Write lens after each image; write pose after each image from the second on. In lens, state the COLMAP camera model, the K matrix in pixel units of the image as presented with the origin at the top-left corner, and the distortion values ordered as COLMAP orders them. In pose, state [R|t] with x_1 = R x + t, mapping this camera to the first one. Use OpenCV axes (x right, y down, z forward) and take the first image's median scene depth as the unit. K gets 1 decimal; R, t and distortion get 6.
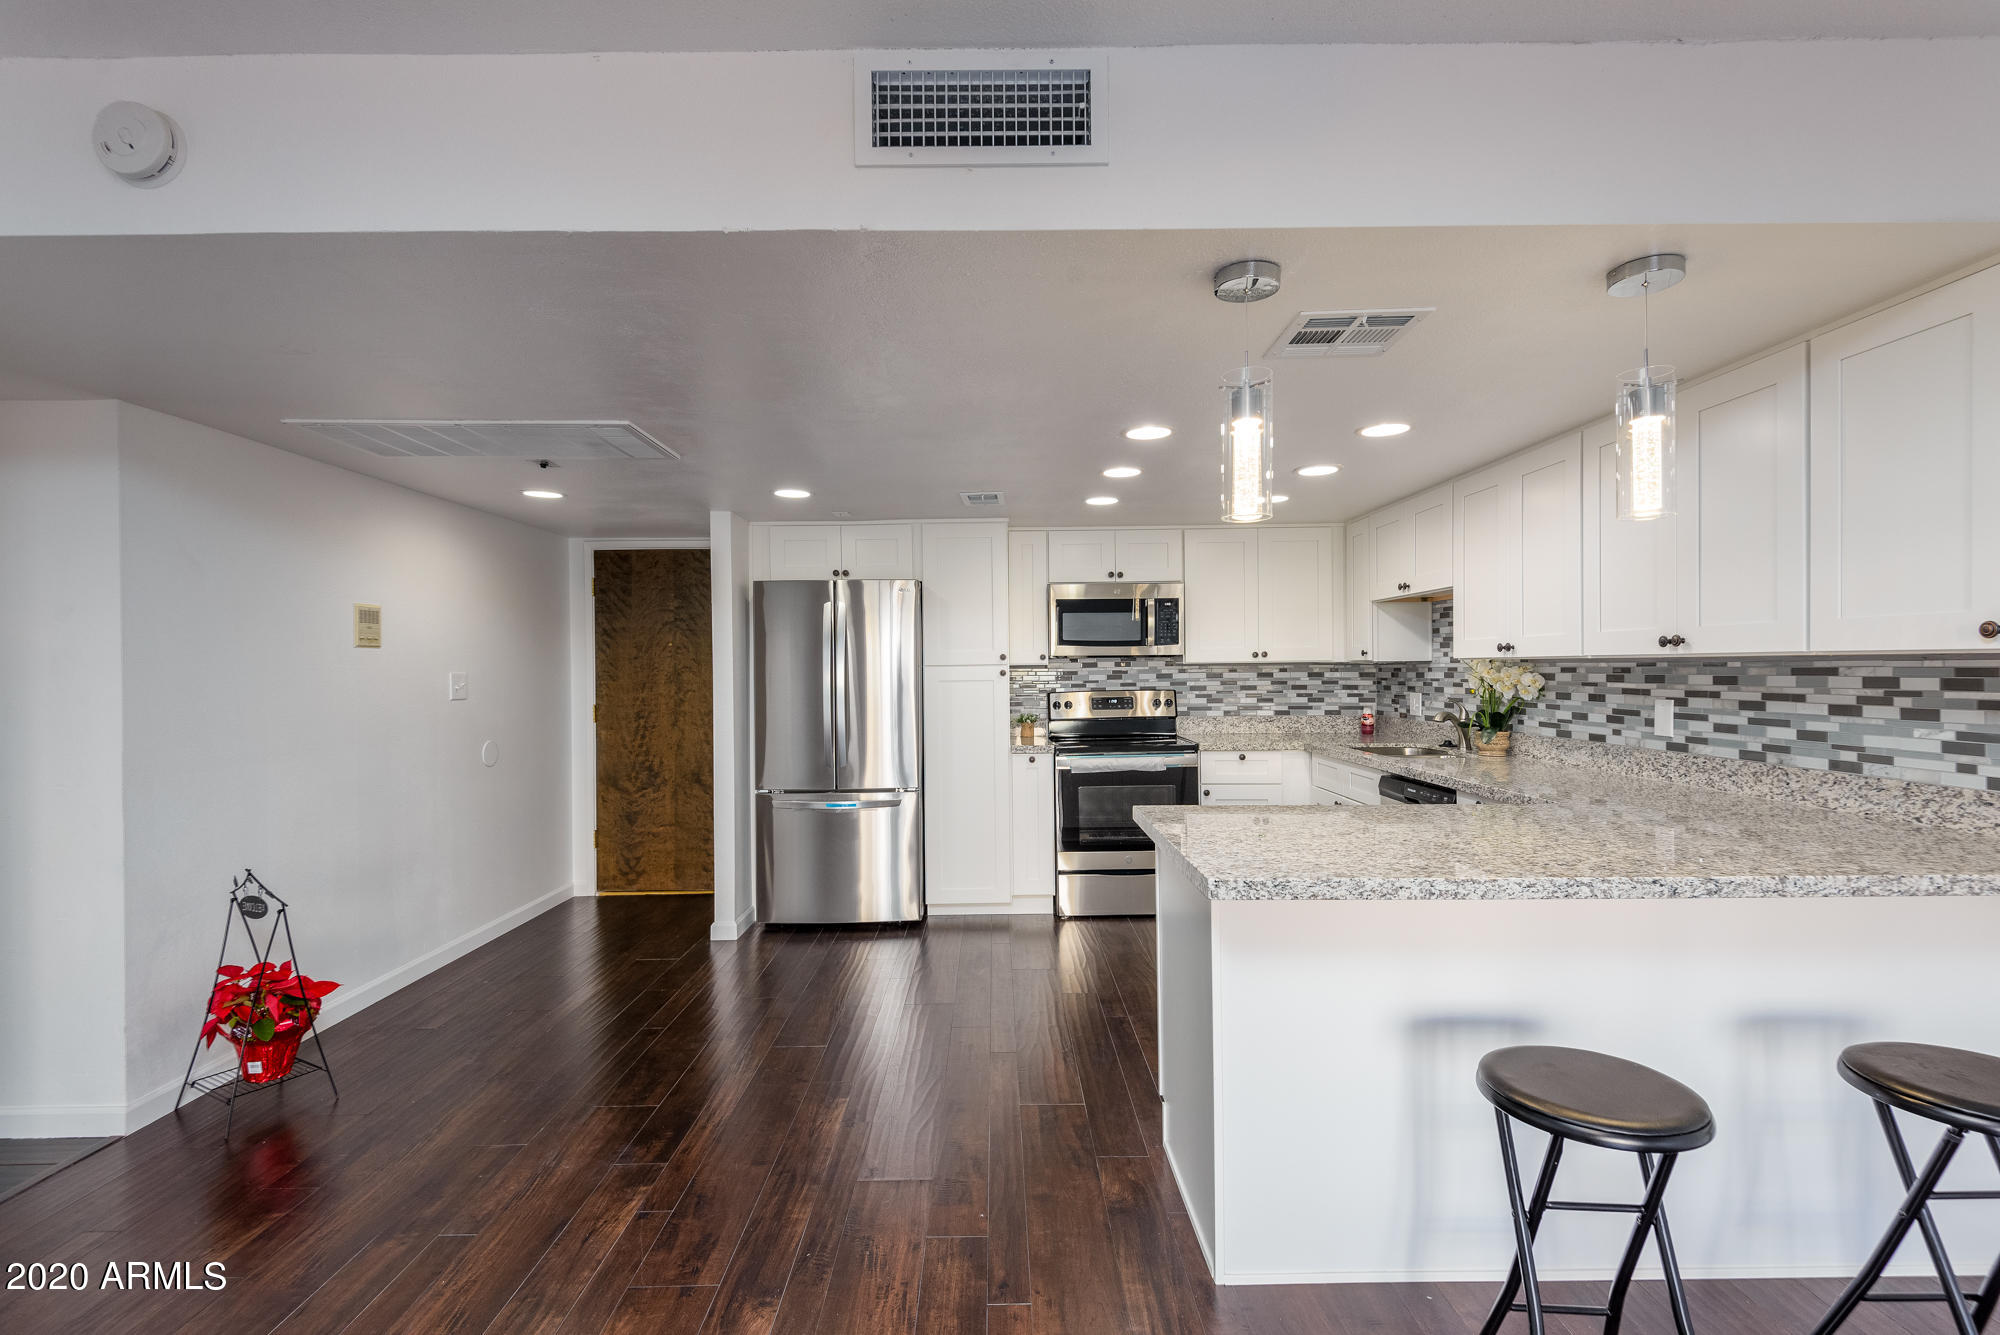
lens RADIAL K [[900.6, 0, 998.3], [0, 900.6, 671.1], [0, 0, 1]] dist [0.027671, -0.015194]
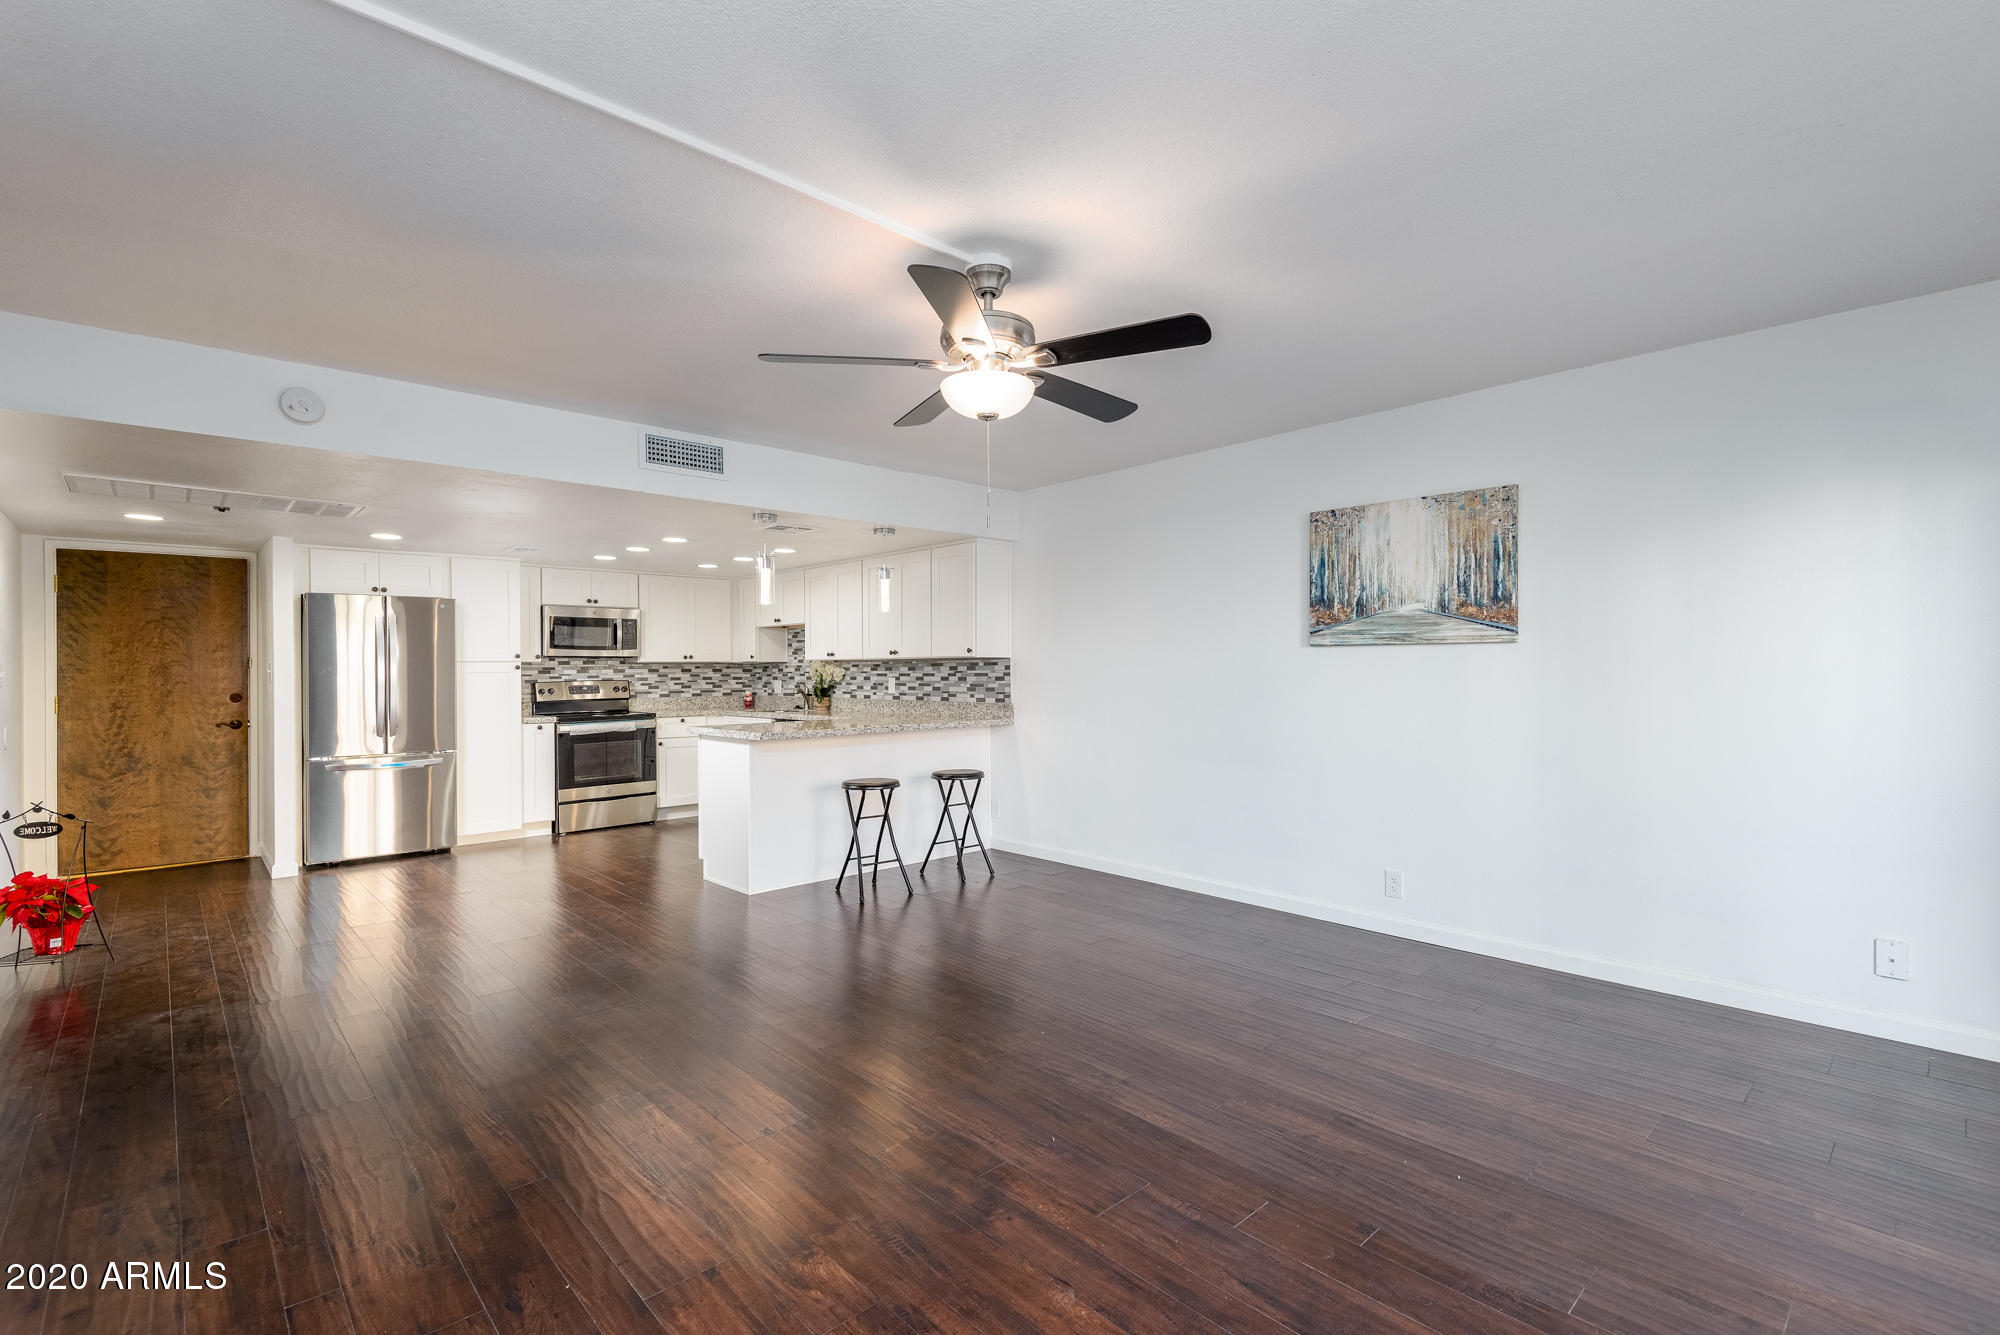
lens RADIAL K [[900.6, 0, 997.2], [0, 900.6, 671.9], [0, 0, 1]] dist [0.027671, -0.015194]
pose [[0.738578, 0.002790, 0.674163, -0.532183], [0.003454, 0.999963, -0.007922, 0.030918], [-0.674159, 0.008179, 0.738541, -0.755058]]
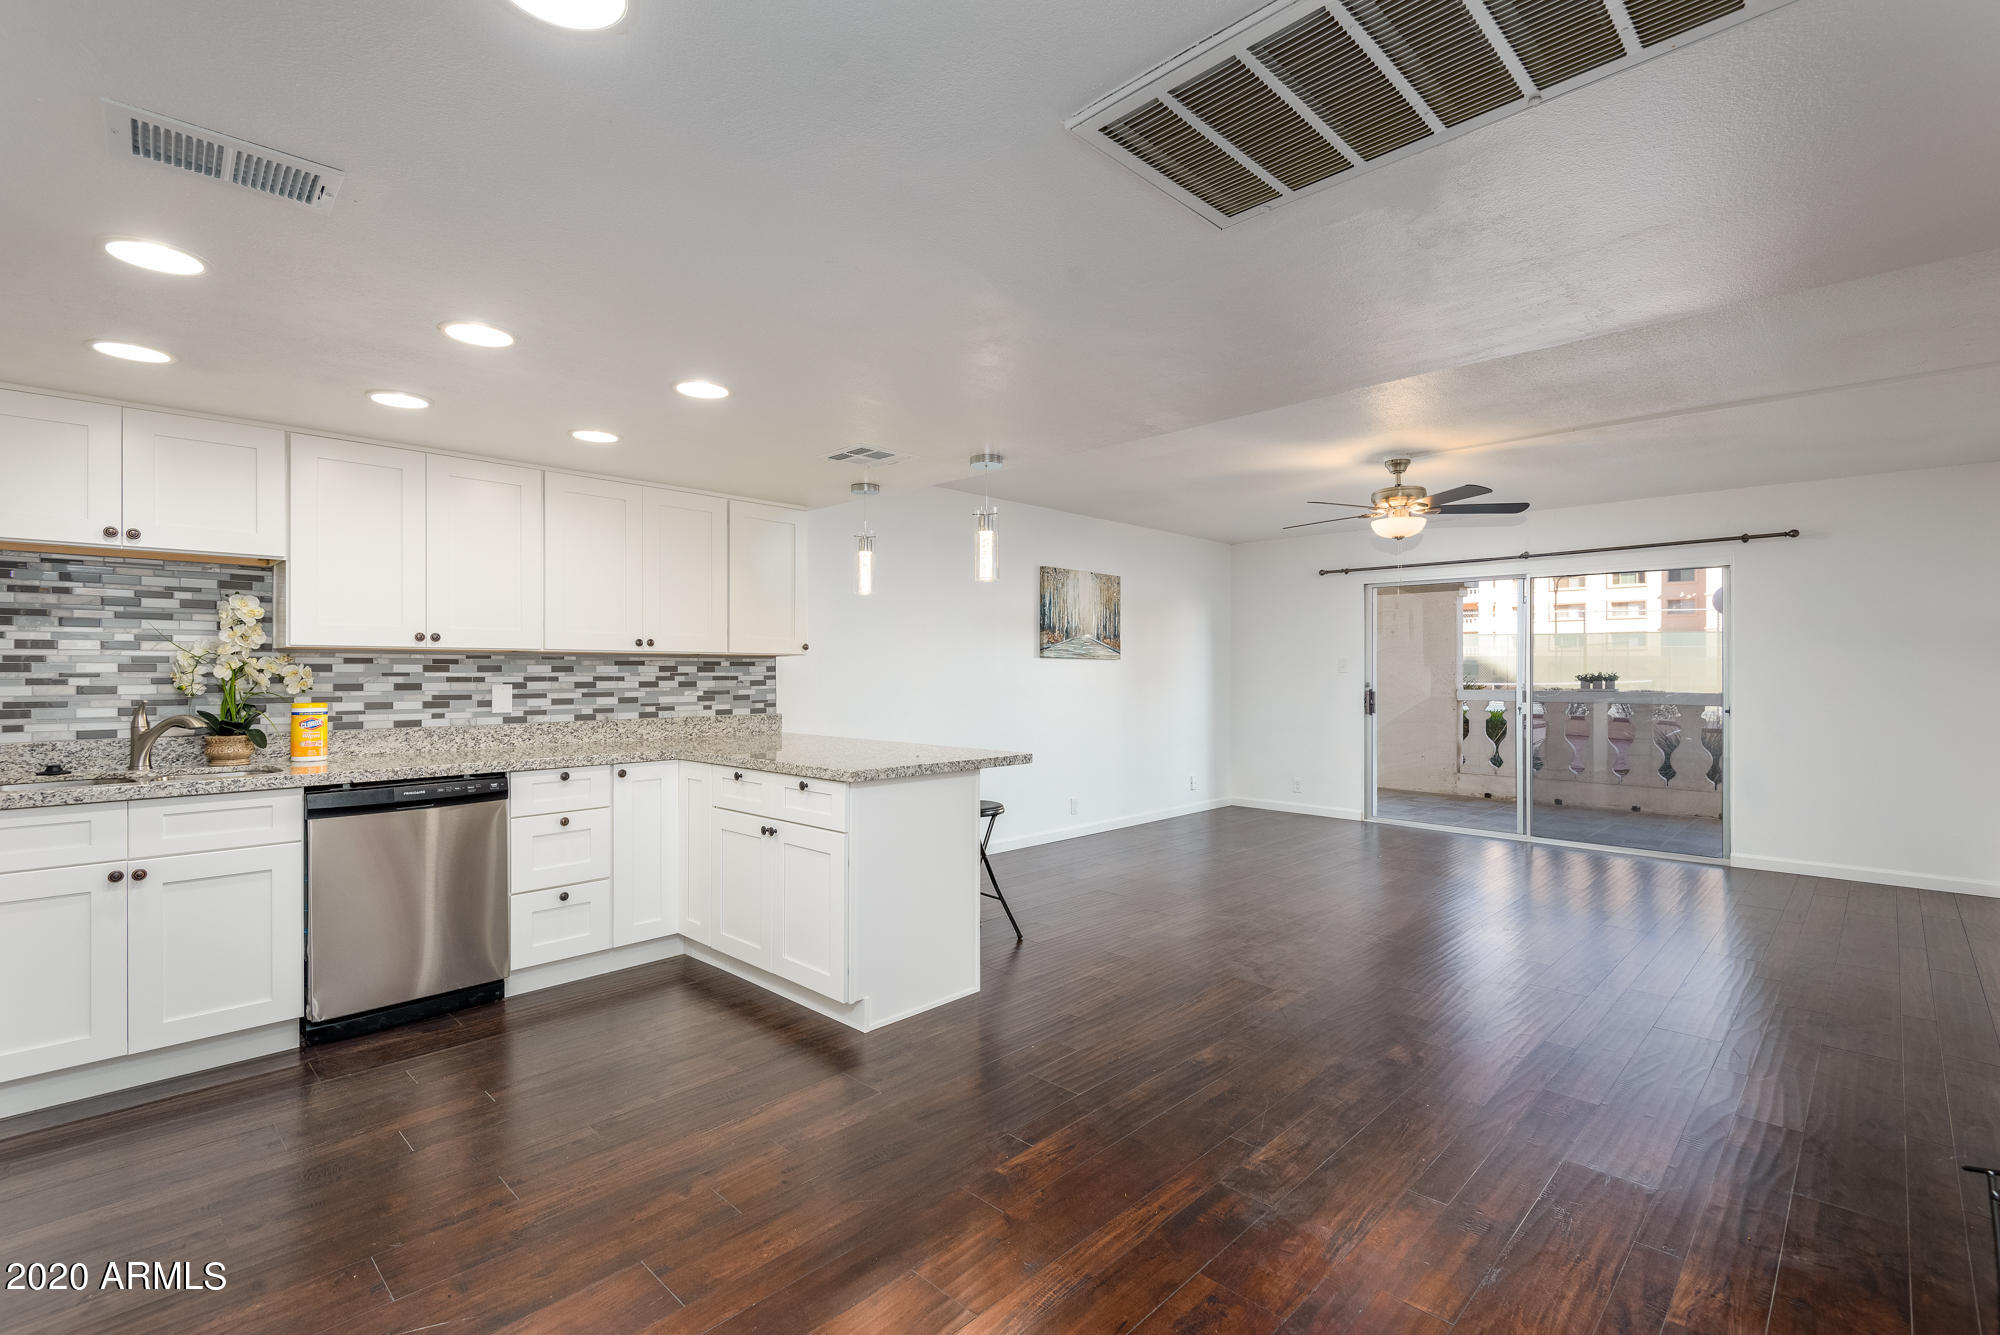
lens RADIAL K [[900.6, 0, 1003.5], [0, 900.6, 670.8], [0, 0, 1]] dist [0.027671, -0.015194]
pose [[-0.712536, 0.008459, 0.701585, -0.584219], [0.008545, 0.999958, -0.003378, 0.019340], [-0.701584, 0.003588, -0.712578, 1.229639]]
